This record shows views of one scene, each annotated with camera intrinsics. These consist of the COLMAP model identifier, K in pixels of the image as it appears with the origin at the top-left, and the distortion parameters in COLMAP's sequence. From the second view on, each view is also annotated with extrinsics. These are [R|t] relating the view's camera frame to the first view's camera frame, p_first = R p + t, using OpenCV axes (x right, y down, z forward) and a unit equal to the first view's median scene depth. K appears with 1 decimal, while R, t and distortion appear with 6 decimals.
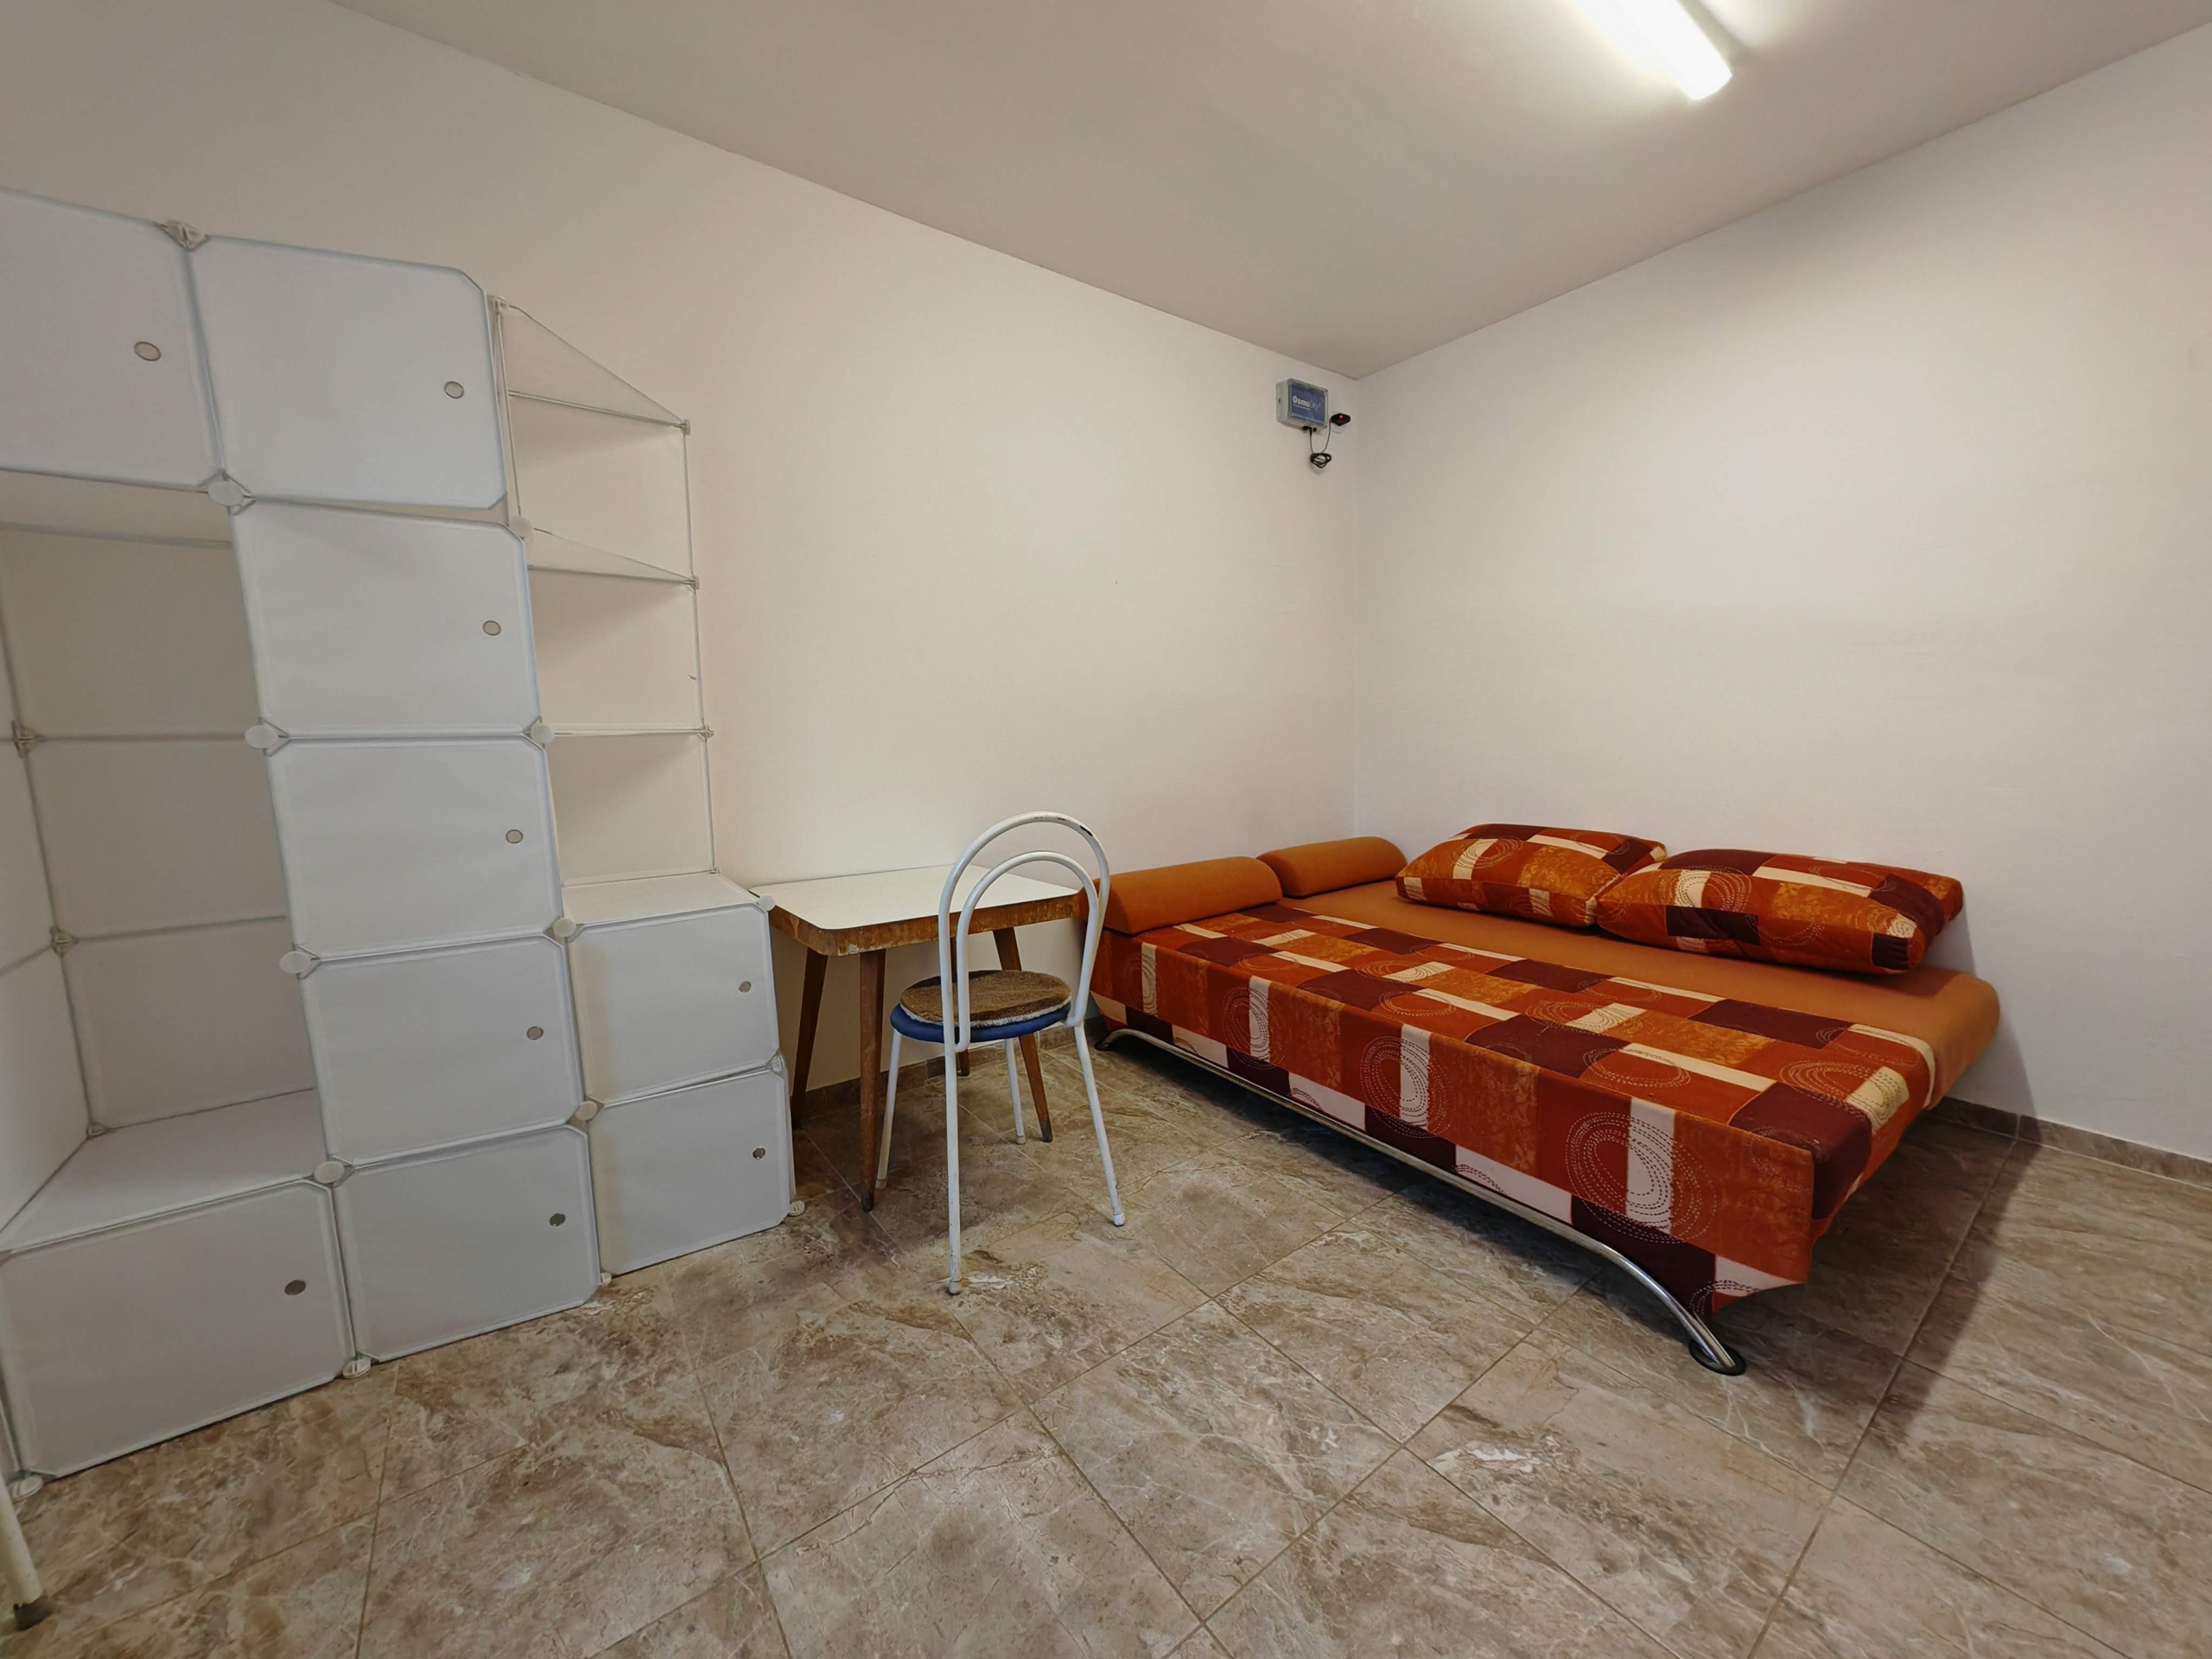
lens RADIAL K [[832.9, 0, 1114.6], [0, 832.9, 824.7], [0, 0, 1]] dist [0.003346, -0.000397]
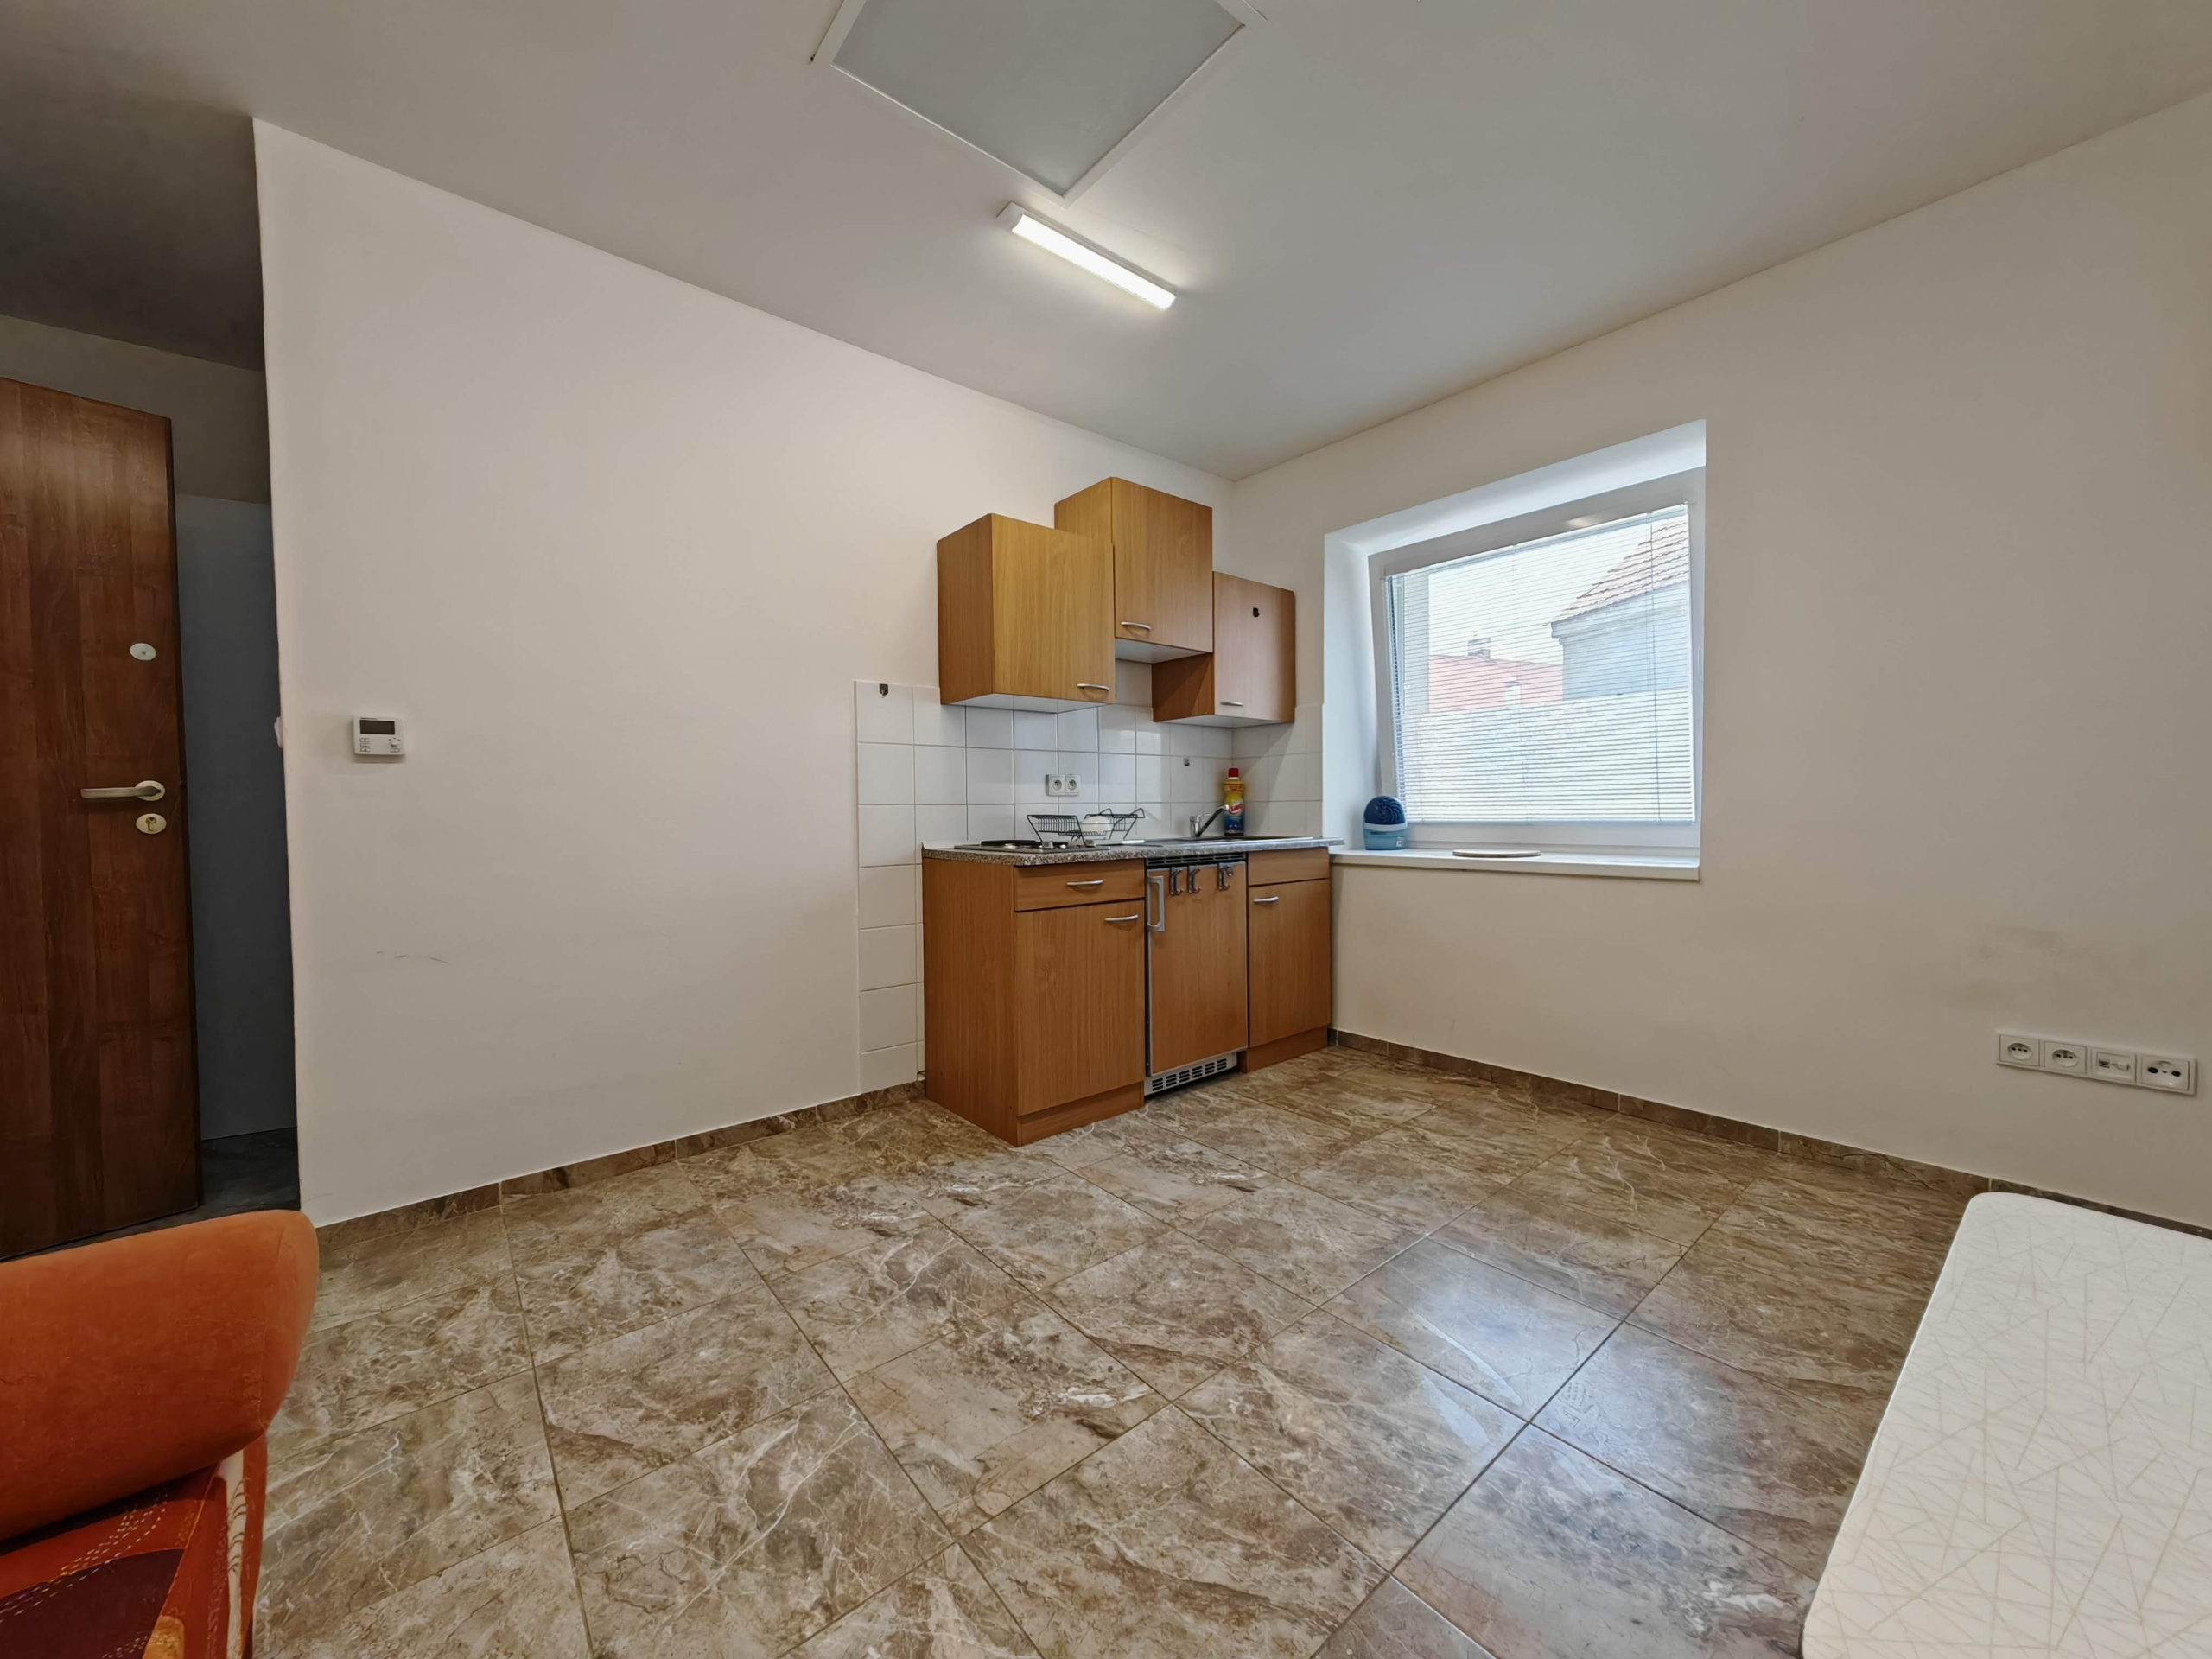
lens RADIAL K [[832.9, 0, 1107.1], [0, 832.9, 824.3], [0, 0, 1]] dist [0.003346, -0.000397]
pose [[-0.998784, 0.024512, -0.042764, 0.428097], [0.018528, 0.990660, 0.135088, -0.170243], [0.045676, 0.134131, -0.989910, 1.866349]]
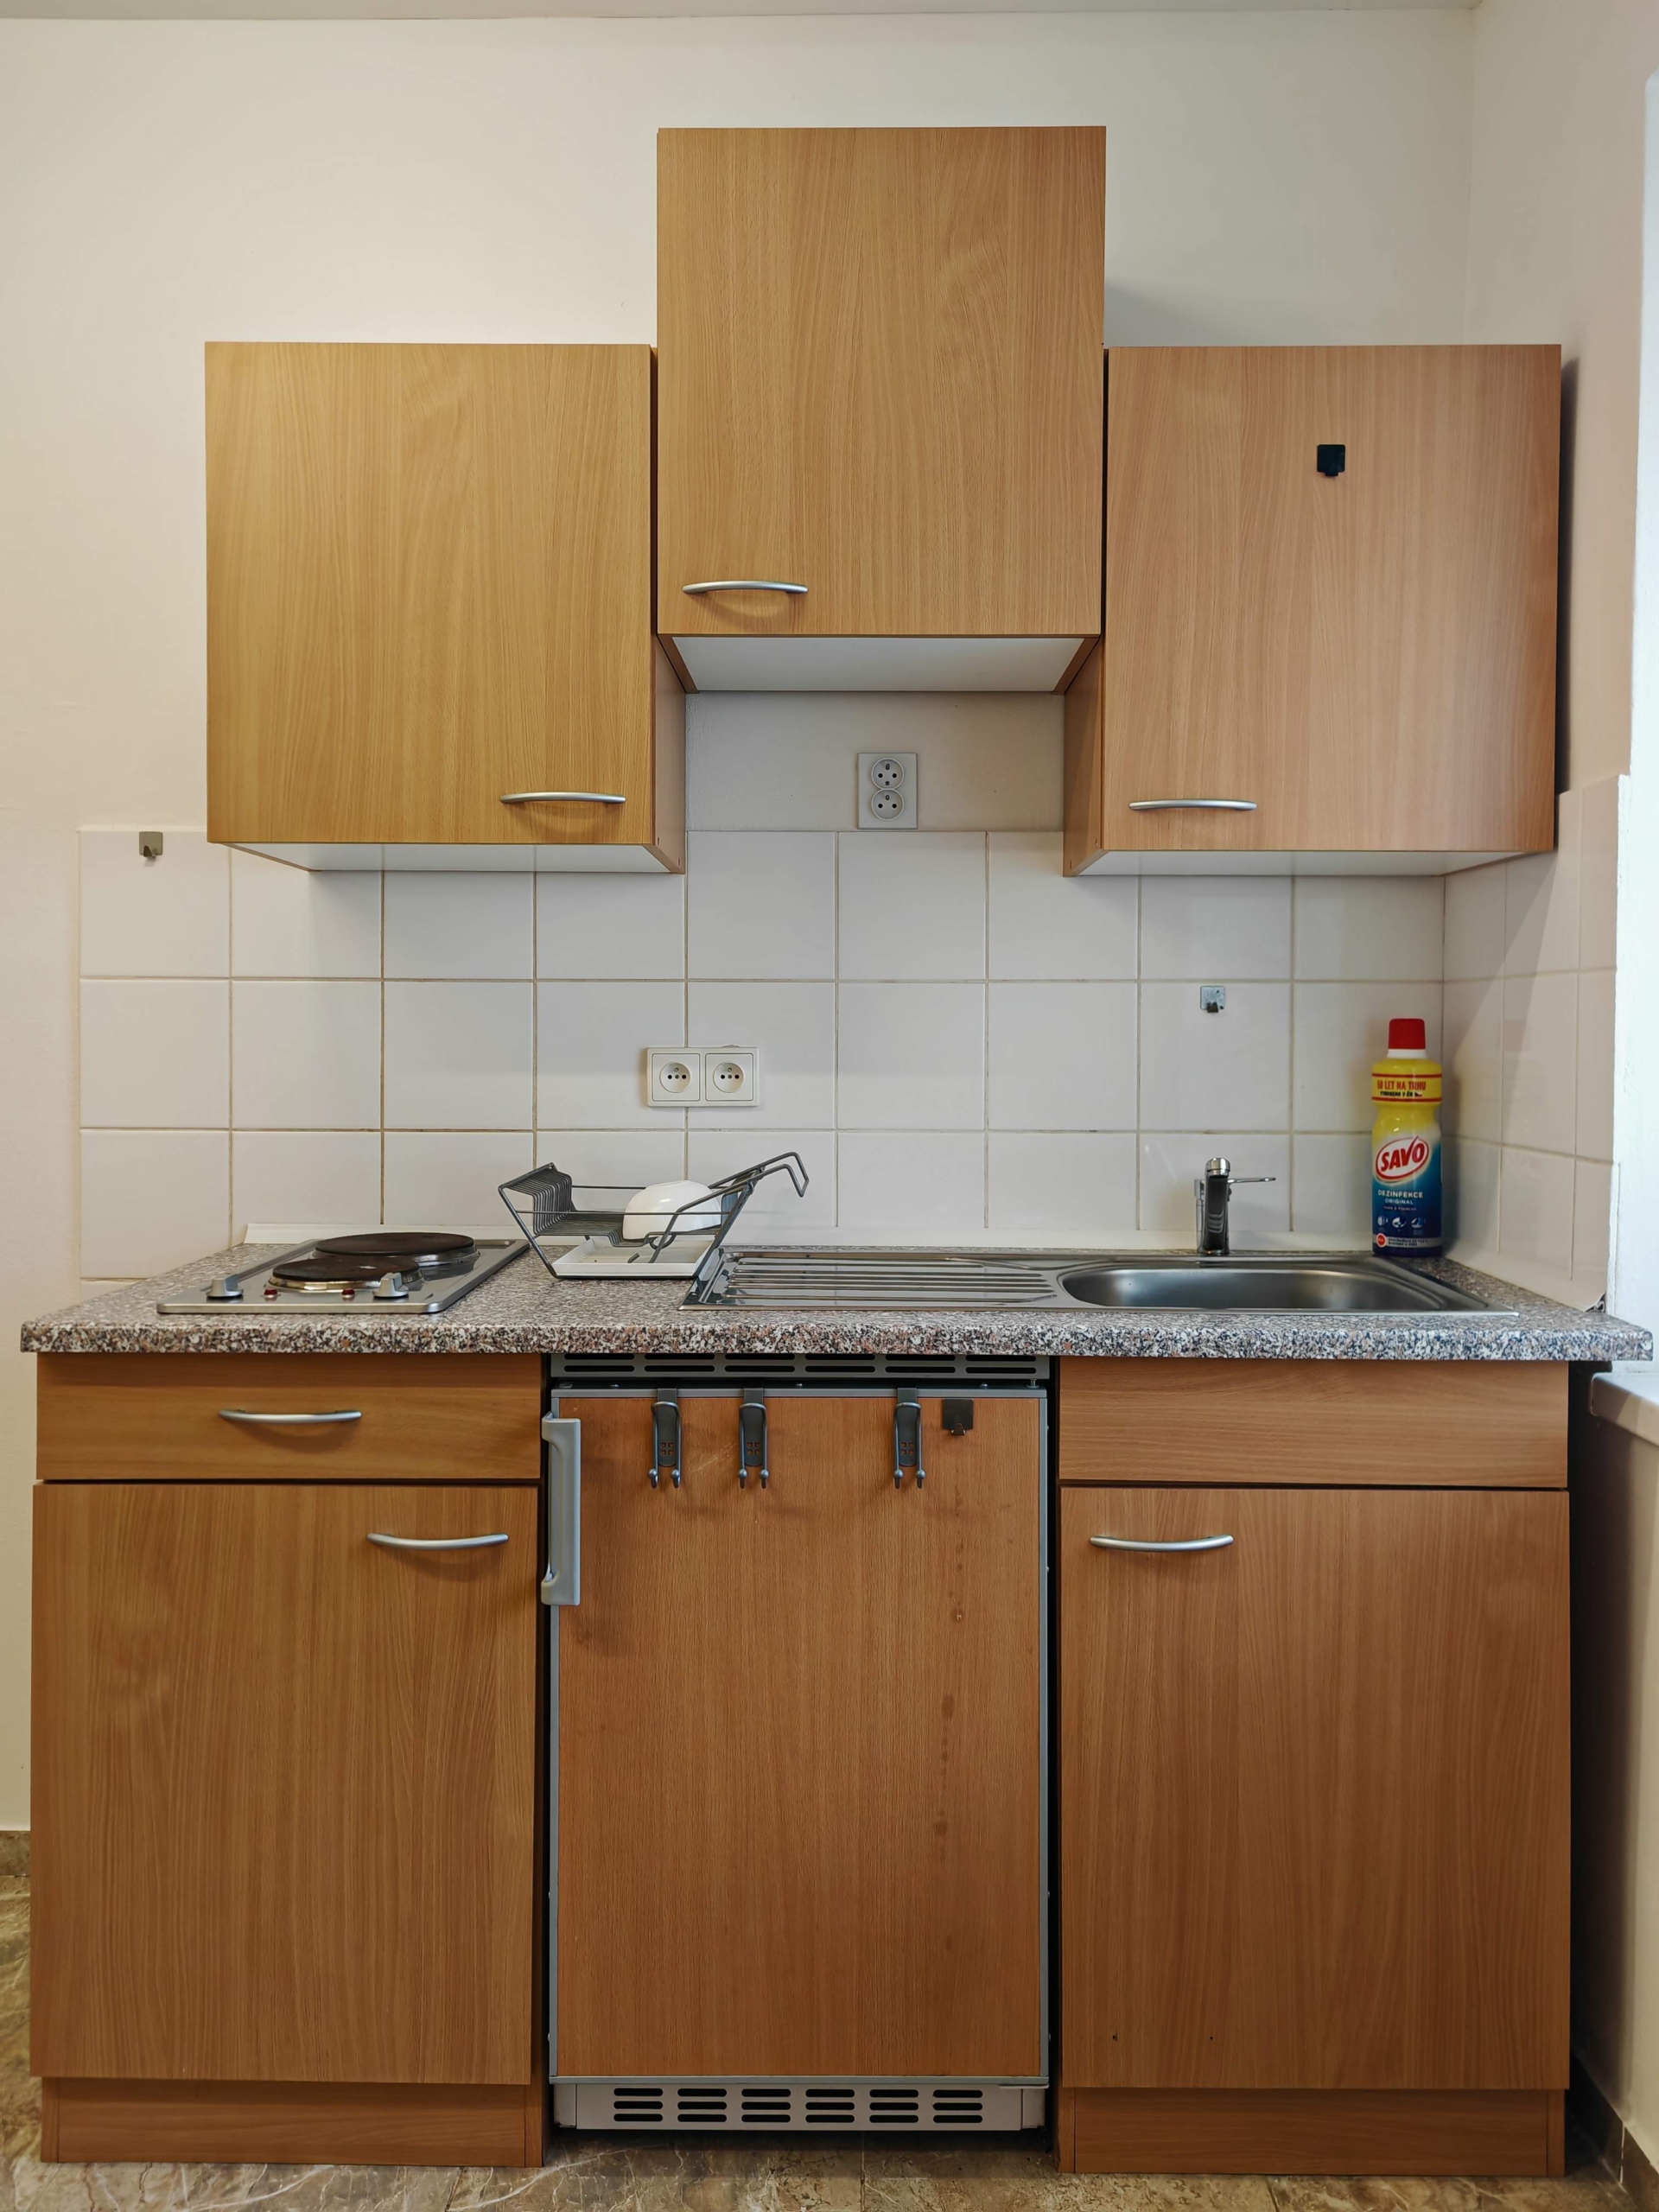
lens RADIAL K [[1676.4, 0, 759.2], [0, 1676.4, 1047.2], [0, 0, 1]] dist [0.039093, -0.029554]
pose [[-0.785350, 0.001409, 0.619050, -0.705509], [0.076514, 0.992551, 0.094809, -0.142857], [-0.614305, 0.121824, -0.779608, 0.661451]]
